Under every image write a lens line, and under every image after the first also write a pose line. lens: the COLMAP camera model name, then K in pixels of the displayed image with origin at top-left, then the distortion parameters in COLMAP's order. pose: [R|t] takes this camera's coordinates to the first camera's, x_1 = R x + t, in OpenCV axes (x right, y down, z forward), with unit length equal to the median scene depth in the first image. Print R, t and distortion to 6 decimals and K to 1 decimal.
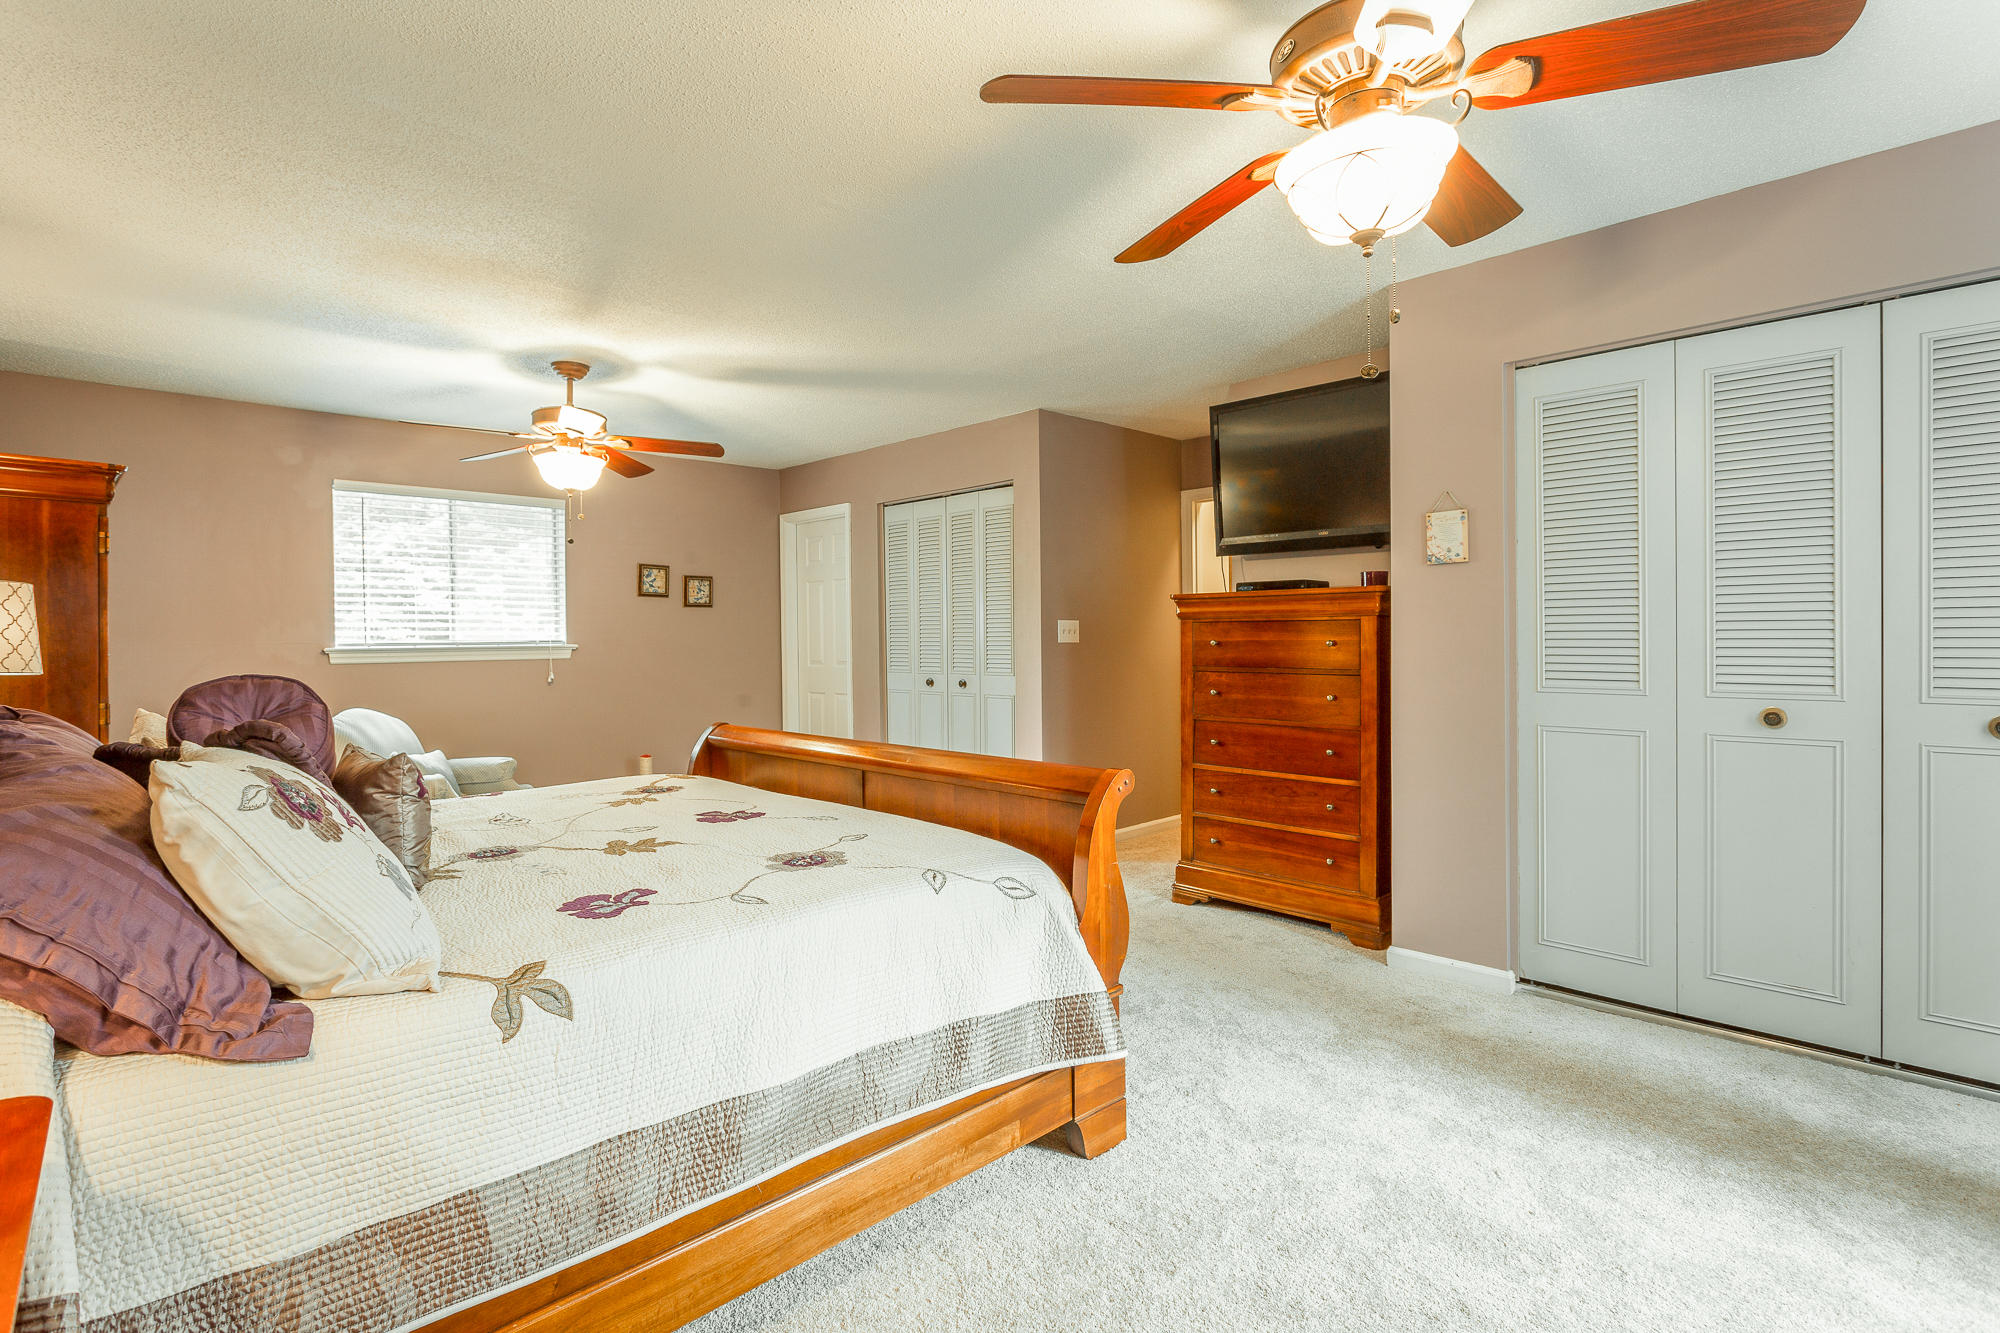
lens RADIAL K [[991.9, 0, 981.4], [0, 991.9, 638.7], [0, 0, 1]] dist [-0.018234, -0.000016]
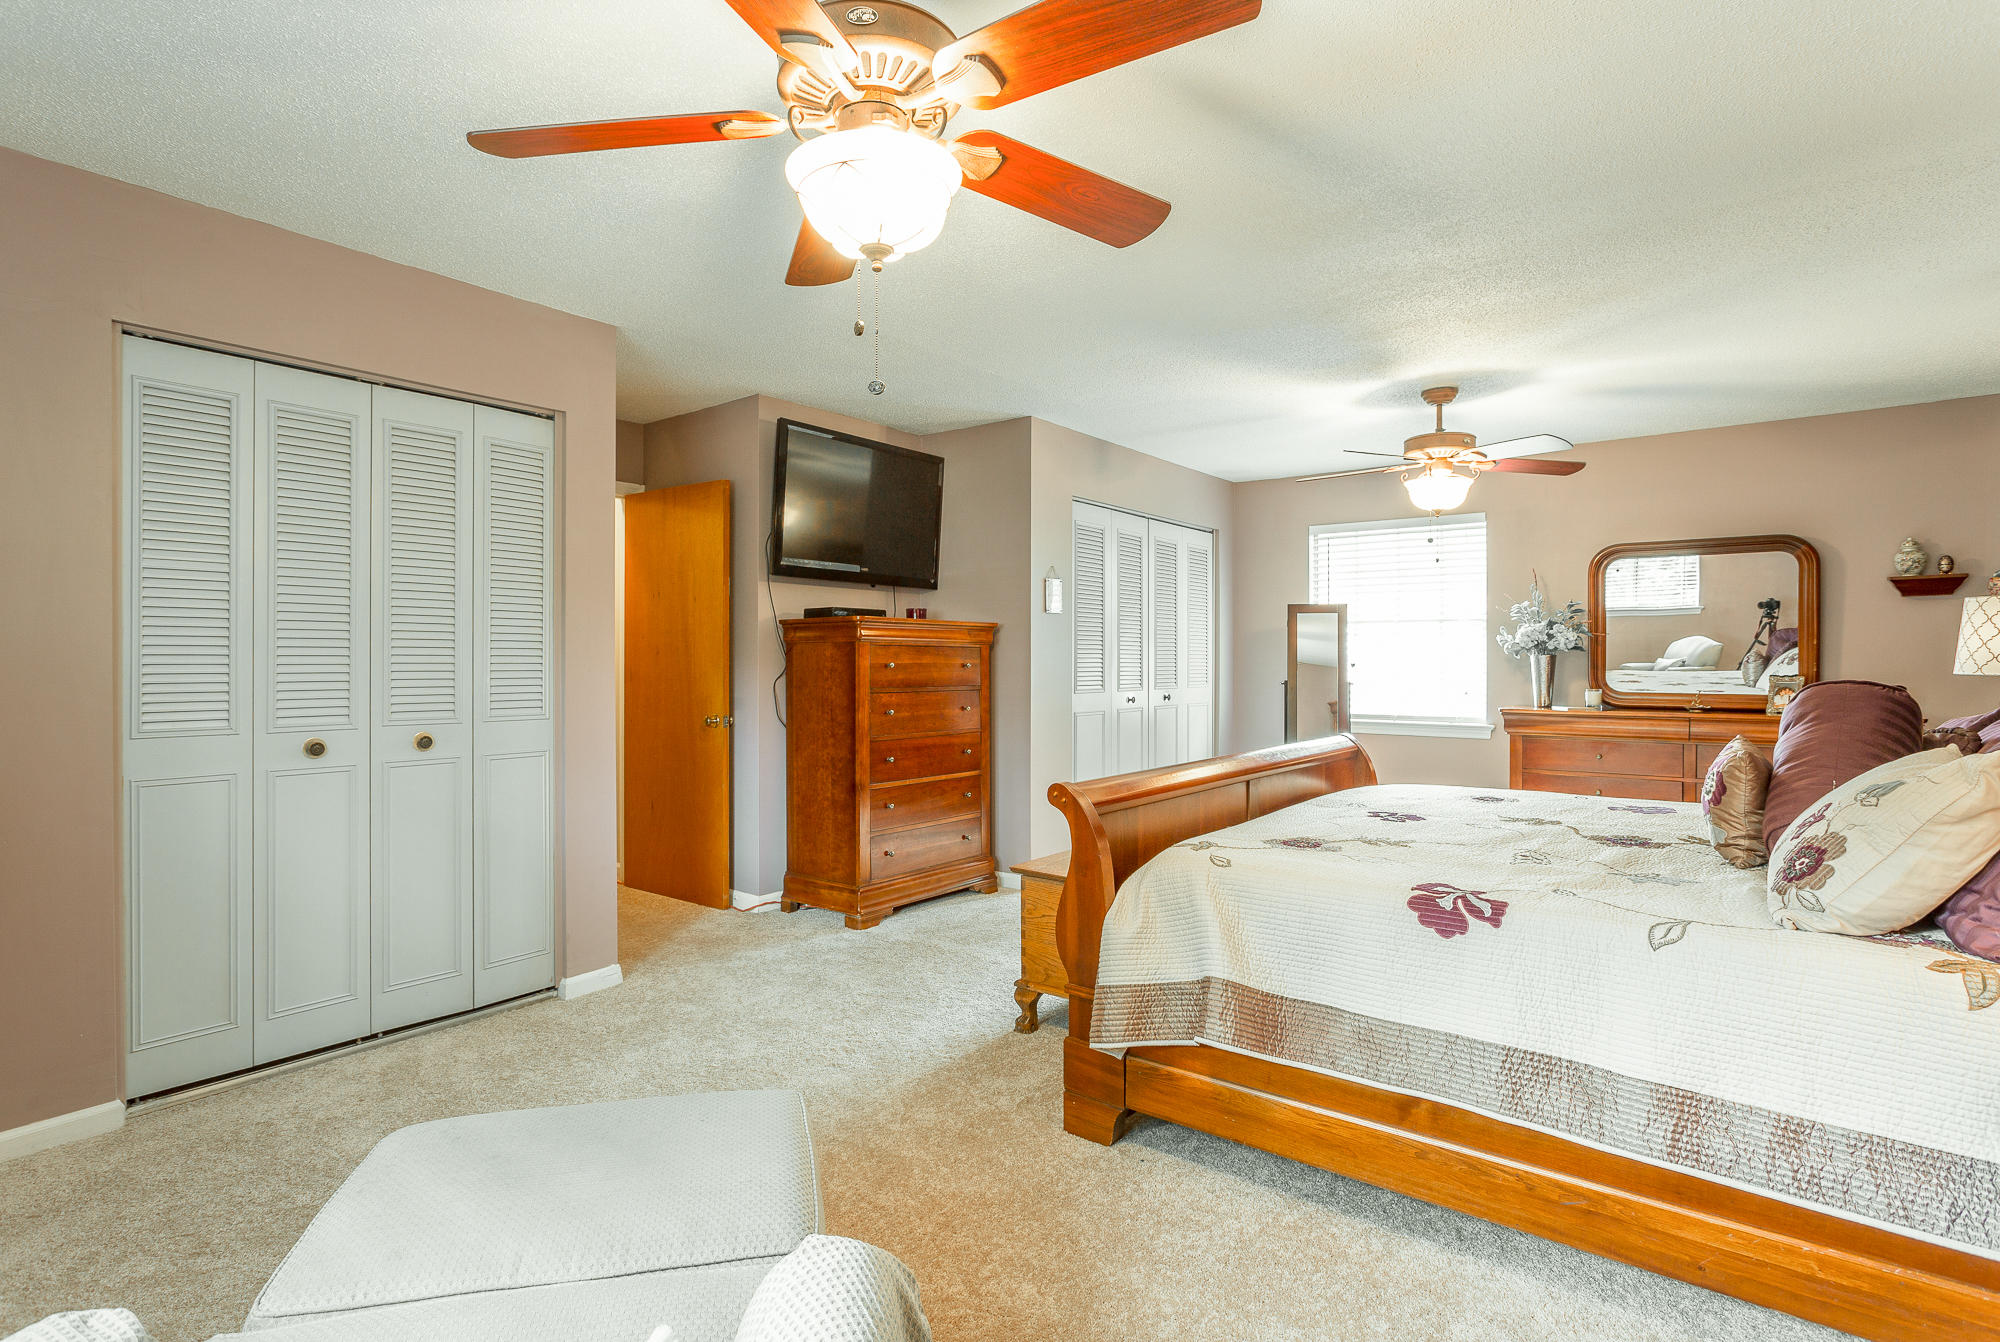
lens RADIAL K [[991.9, 0, 996.9], [0, 991.9, 667.9], [0, 0, 1]] dist [-0.018234, -0.000016]
pose [[-0.161473, 0.005380, 0.986862, -0.603673], [0.006867, 0.999967, -0.004328, 0.009076], [-0.986853, 0.006078, -0.161505, 0.776442]]
